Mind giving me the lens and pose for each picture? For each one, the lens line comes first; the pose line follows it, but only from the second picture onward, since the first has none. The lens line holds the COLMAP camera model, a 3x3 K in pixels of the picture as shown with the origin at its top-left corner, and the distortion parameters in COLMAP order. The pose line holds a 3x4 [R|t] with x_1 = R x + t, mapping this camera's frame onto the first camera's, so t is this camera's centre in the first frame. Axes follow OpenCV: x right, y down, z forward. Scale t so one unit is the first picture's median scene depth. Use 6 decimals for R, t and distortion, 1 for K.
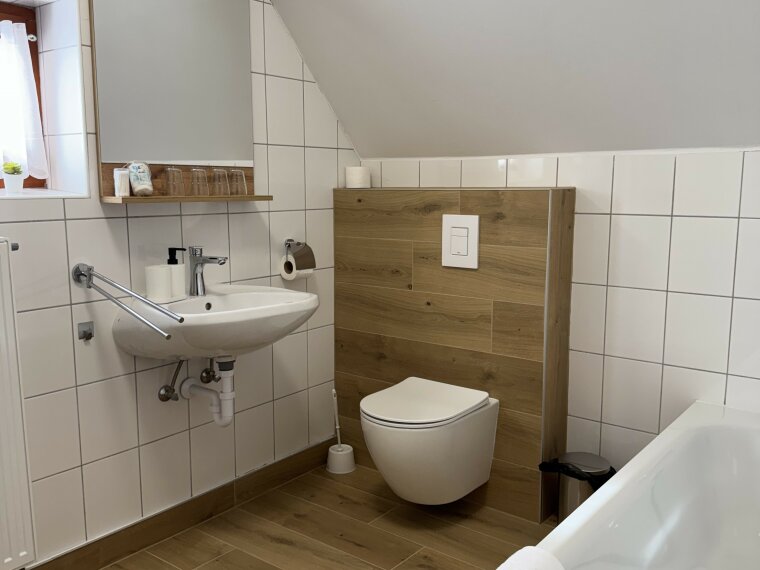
lens RADIAL K [[709.9, 0, 383.4], [0, 709.9, 285.1], [0, 0, 1]] dist [0.169853, -0.325179]
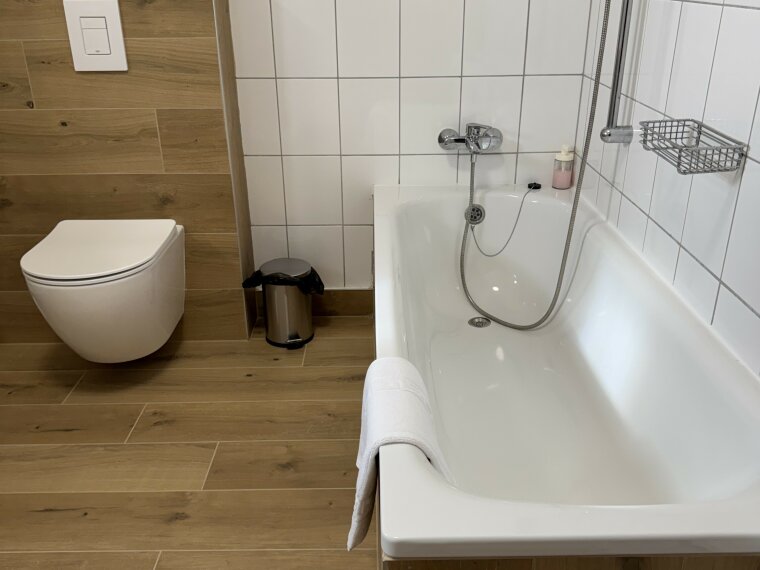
lens RADIAL K [[709.9, 0, 383.4], [0, 709.9, 285.1], [0, 0, 1]] dist [0.169853, -0.325179]
pose [[0.784825, -0.256706, 0.564049, -0.162964], [0.100182, 0.950755, 0.293306, -0.003889], [-0.611566, -0.173686, 0.771894, 0.157122]]
